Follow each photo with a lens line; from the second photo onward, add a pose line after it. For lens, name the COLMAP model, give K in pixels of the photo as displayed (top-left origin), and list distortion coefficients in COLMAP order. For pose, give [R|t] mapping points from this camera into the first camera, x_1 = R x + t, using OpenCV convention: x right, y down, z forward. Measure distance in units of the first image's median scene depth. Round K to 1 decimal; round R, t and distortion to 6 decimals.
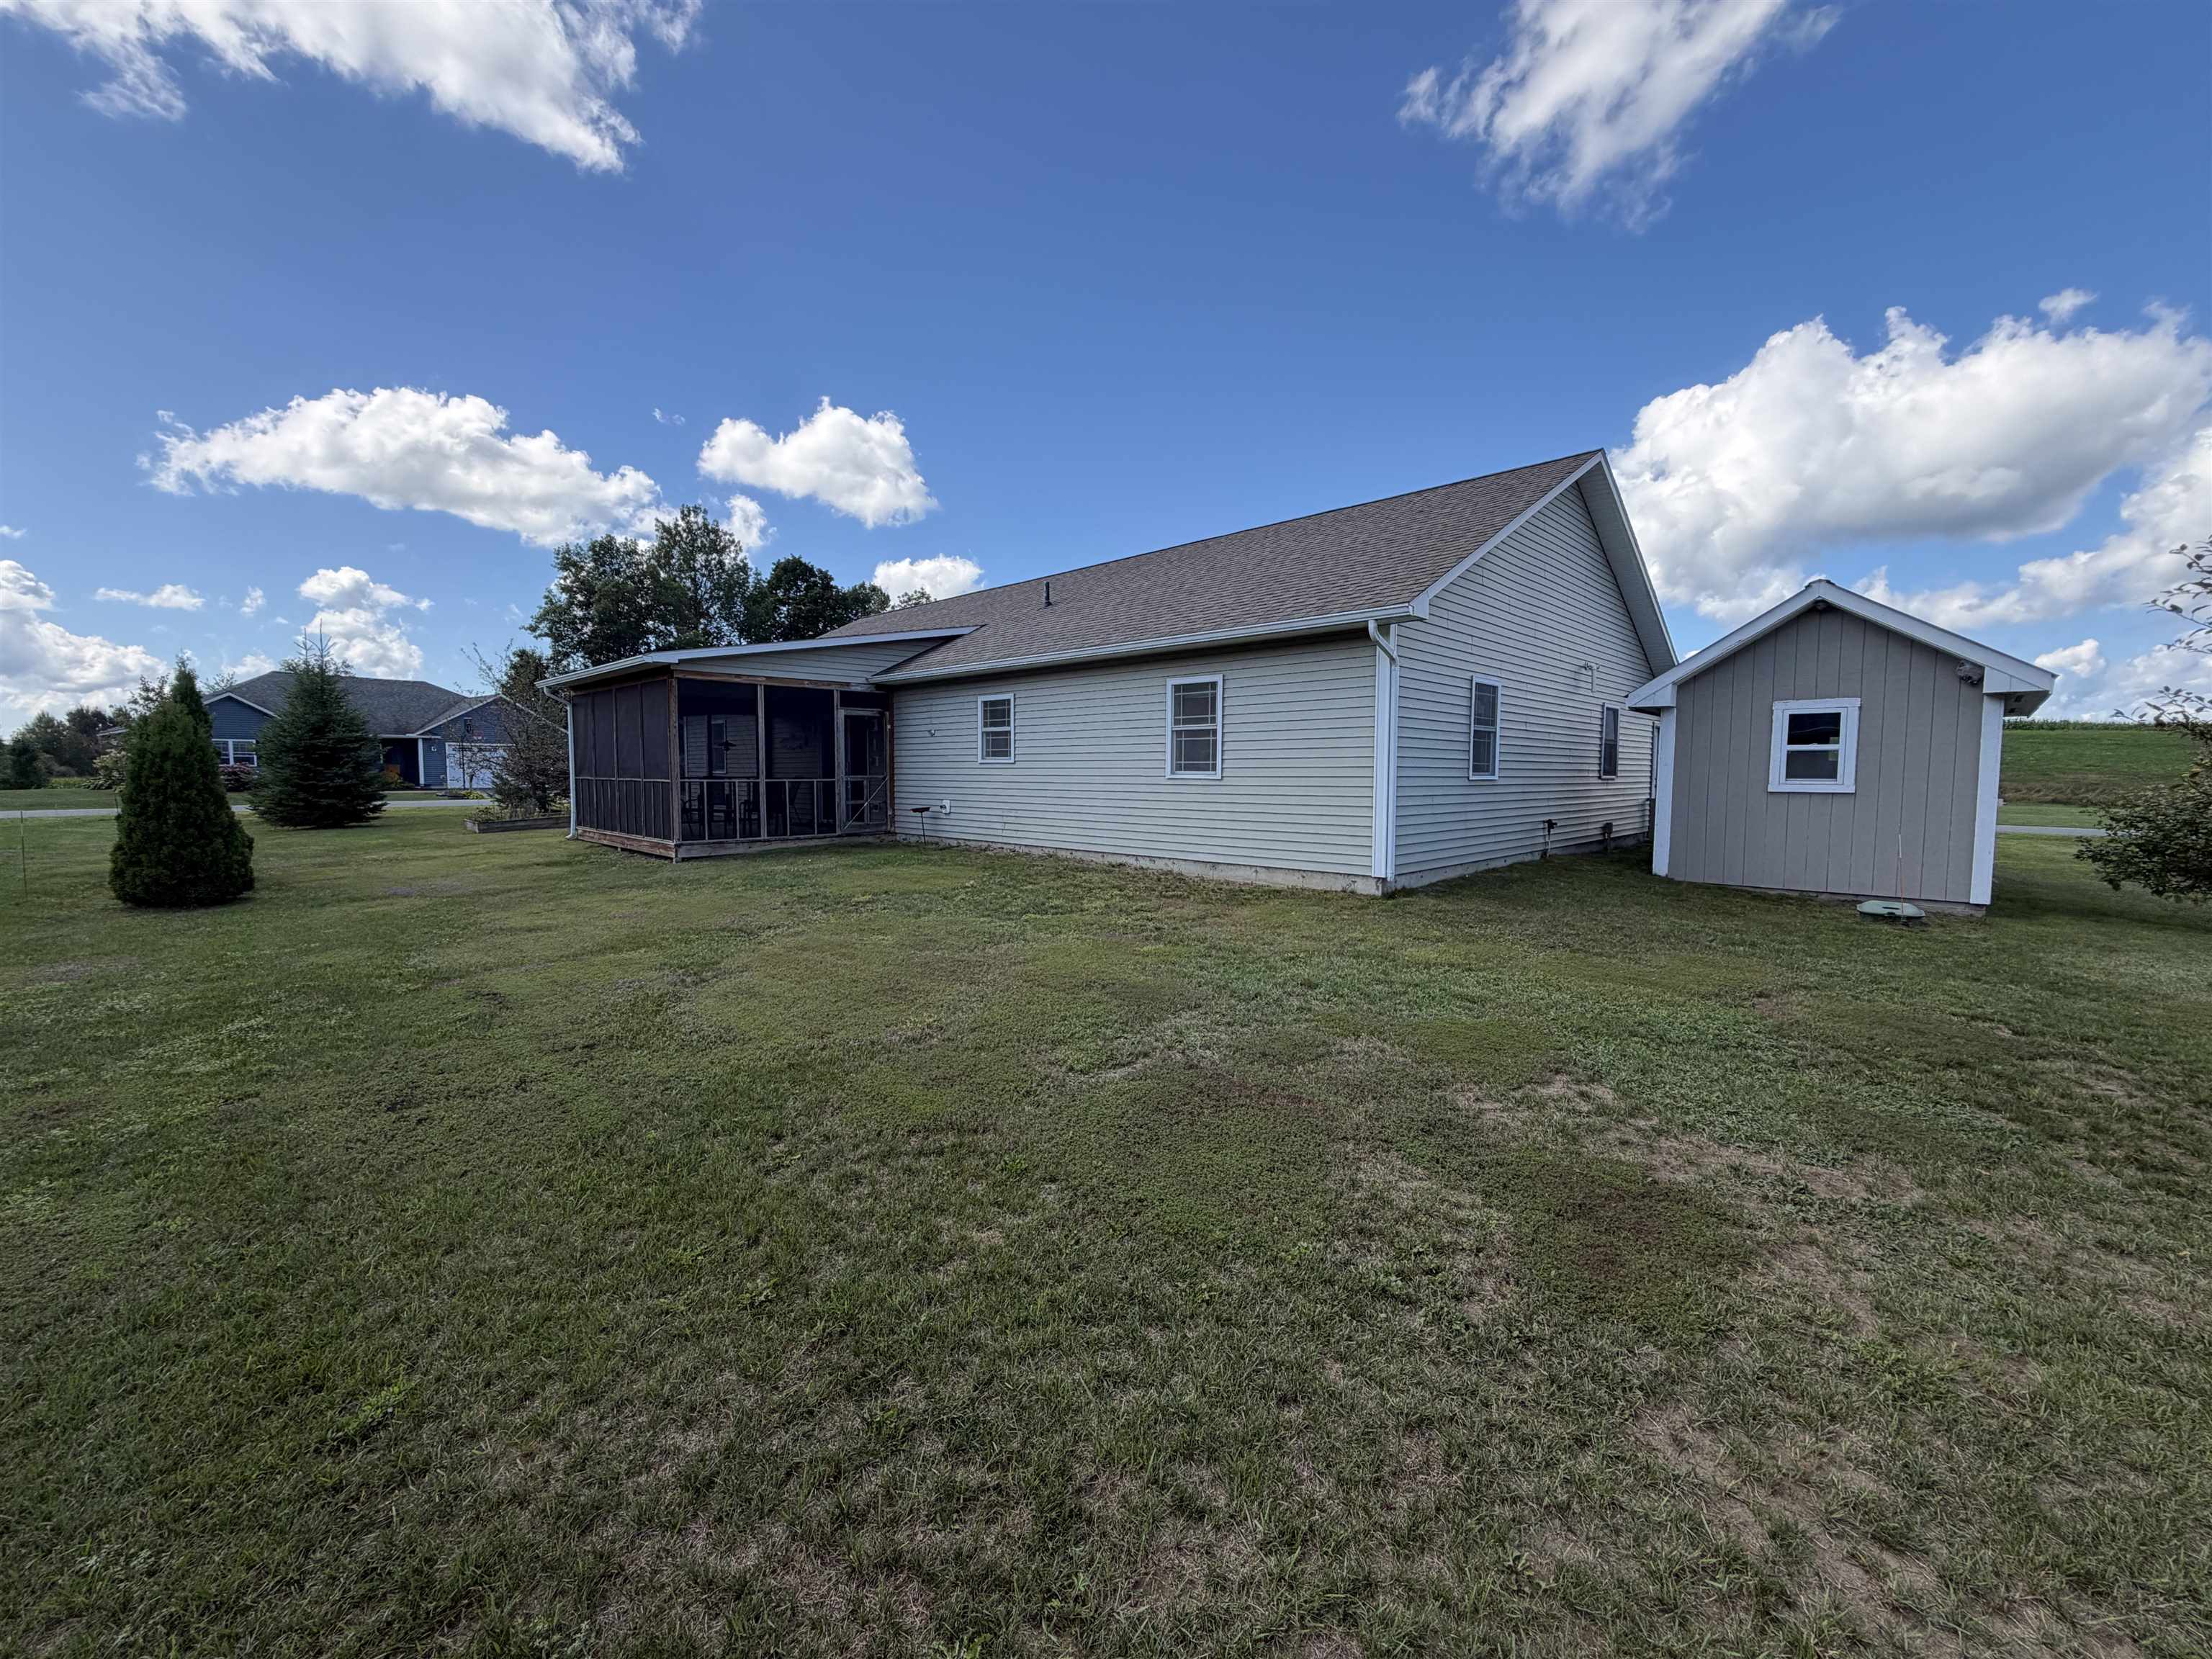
lens RADIAL K [[884.2, 0, 1101.2], [0, 884.2, 833.4], [0, 0, 1]] dist [-0.000100, -0.000239]
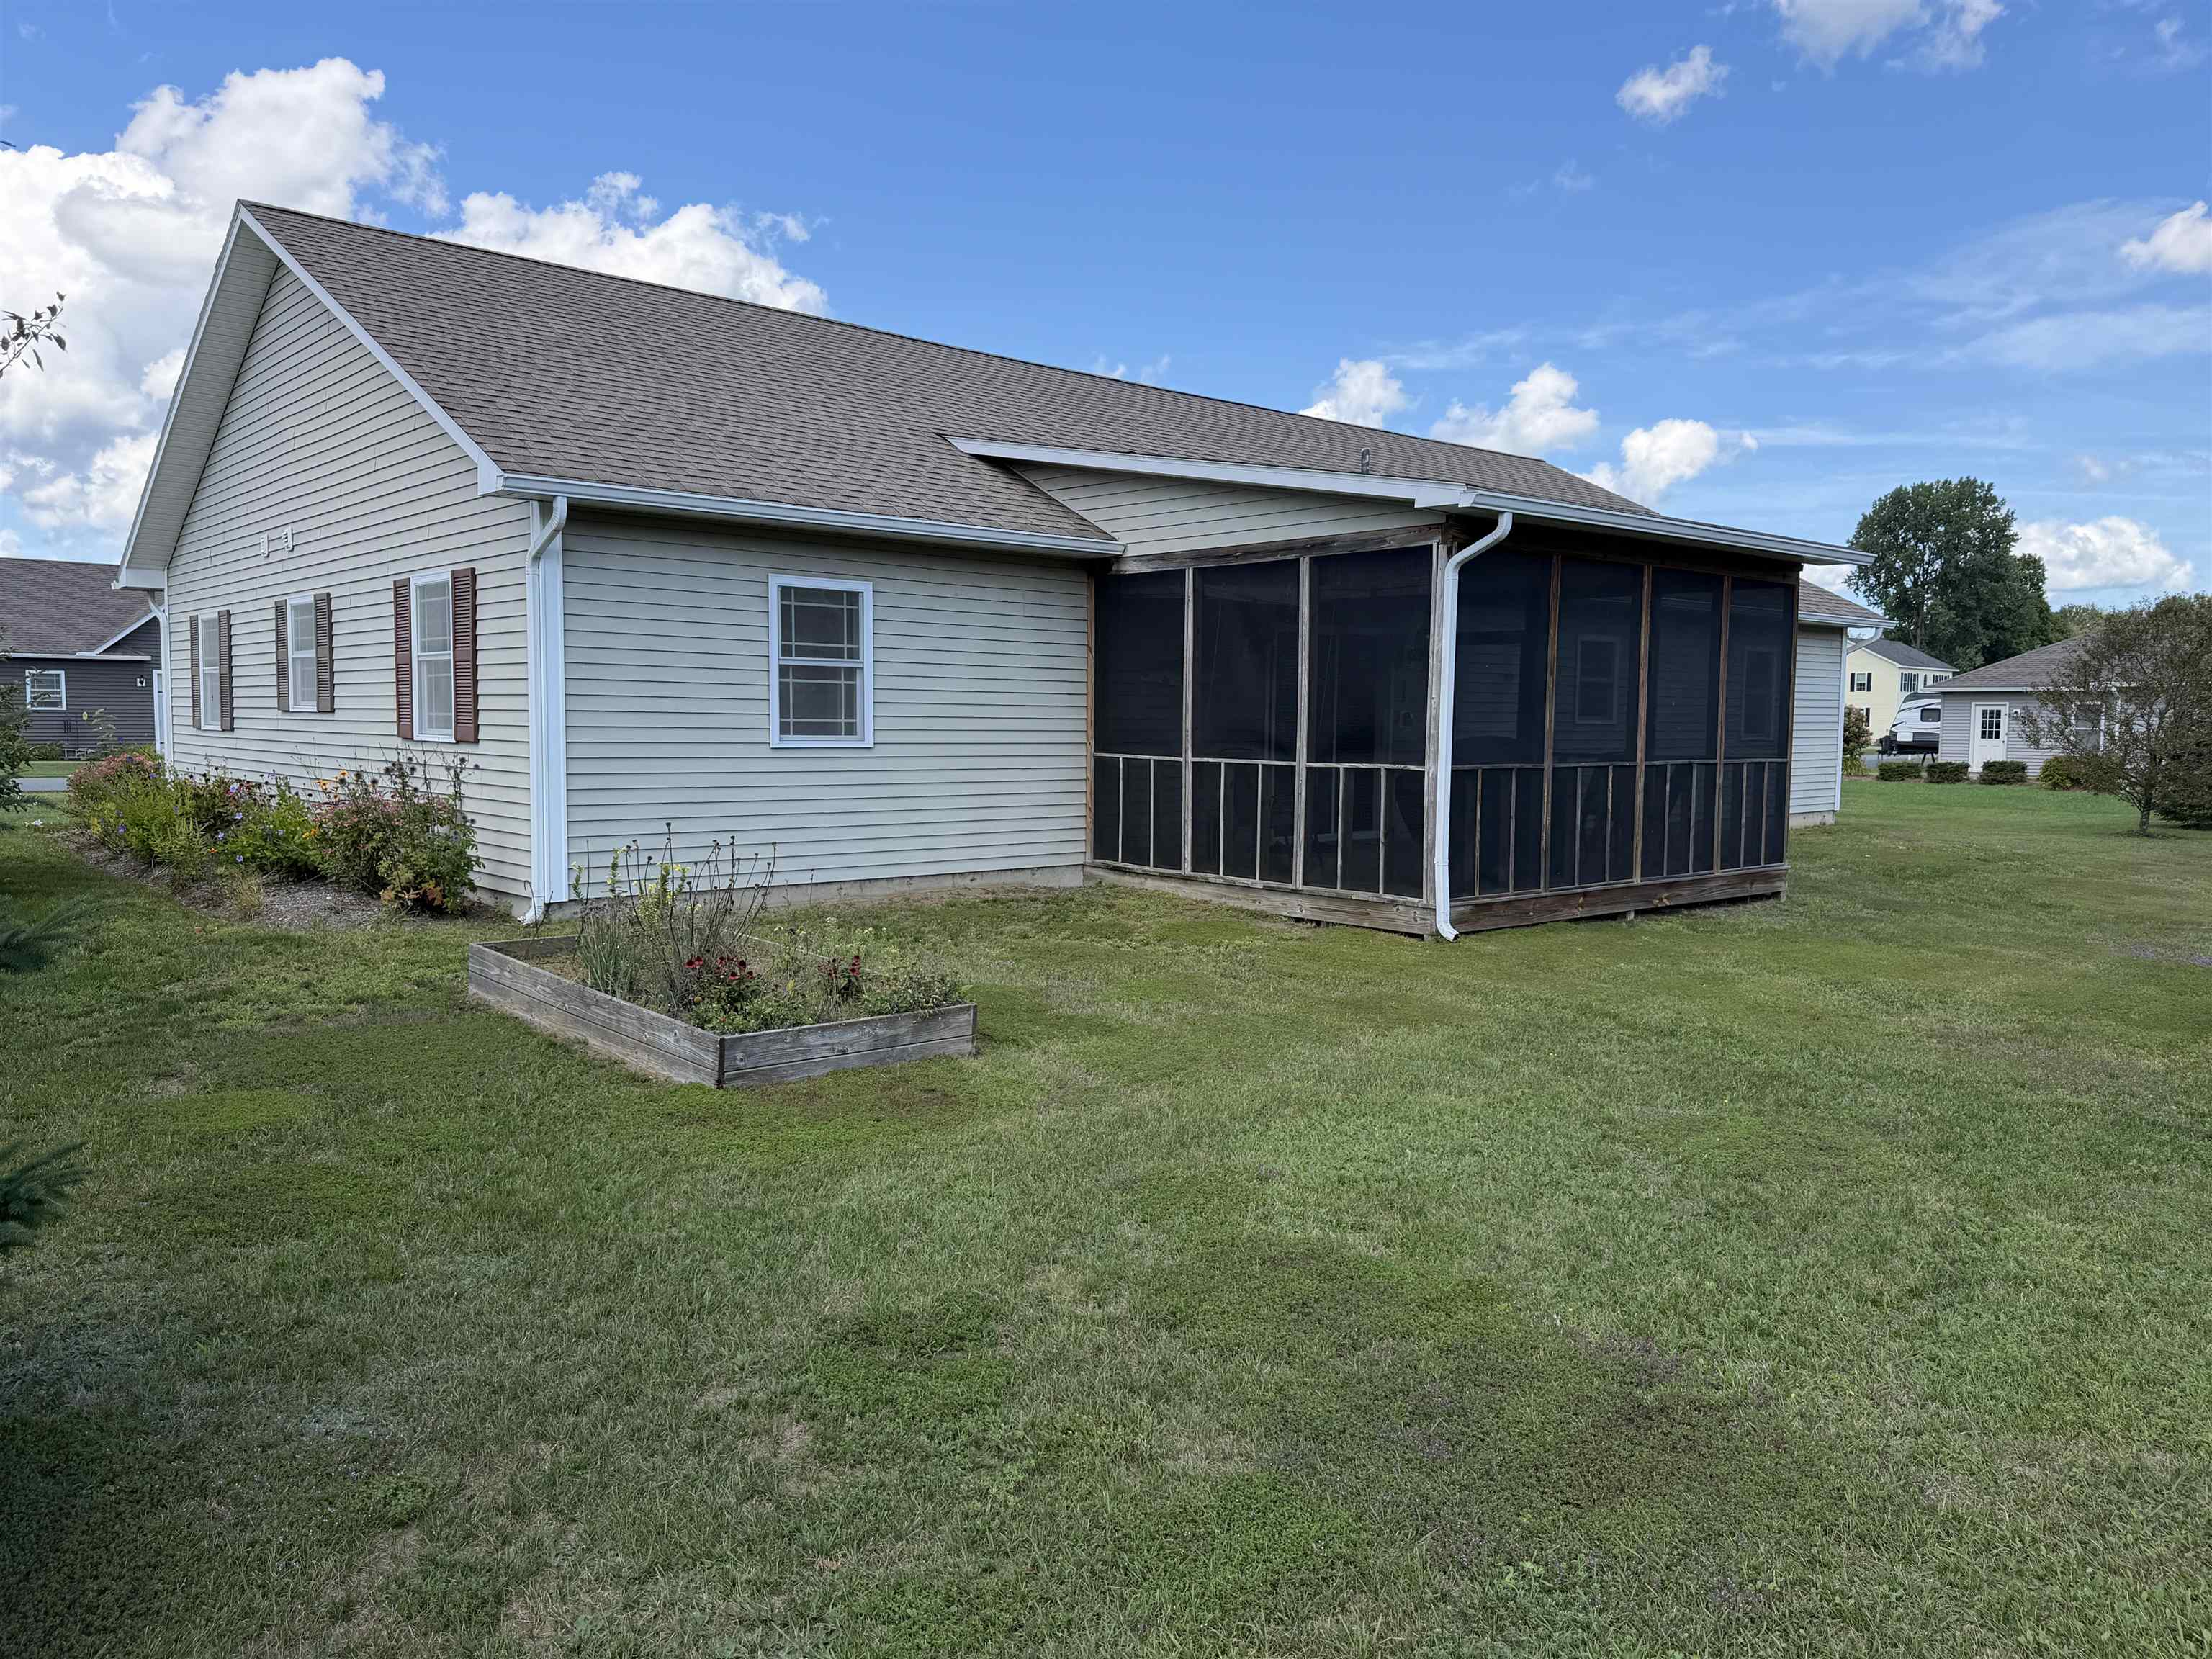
lens RADIAL K [[1602.4, 0, 1106.0], [0, 1602.4, 829.5], [0, 0, 1]] dist [0.002980, 0.000809]
pose [[0.072414, -0.065720, 0.995207, -0.971073], [0.058248, 0.996402, 0.061561, -0.062429], [-0.995672, 0.053511, 0.075982, 0.729053]]
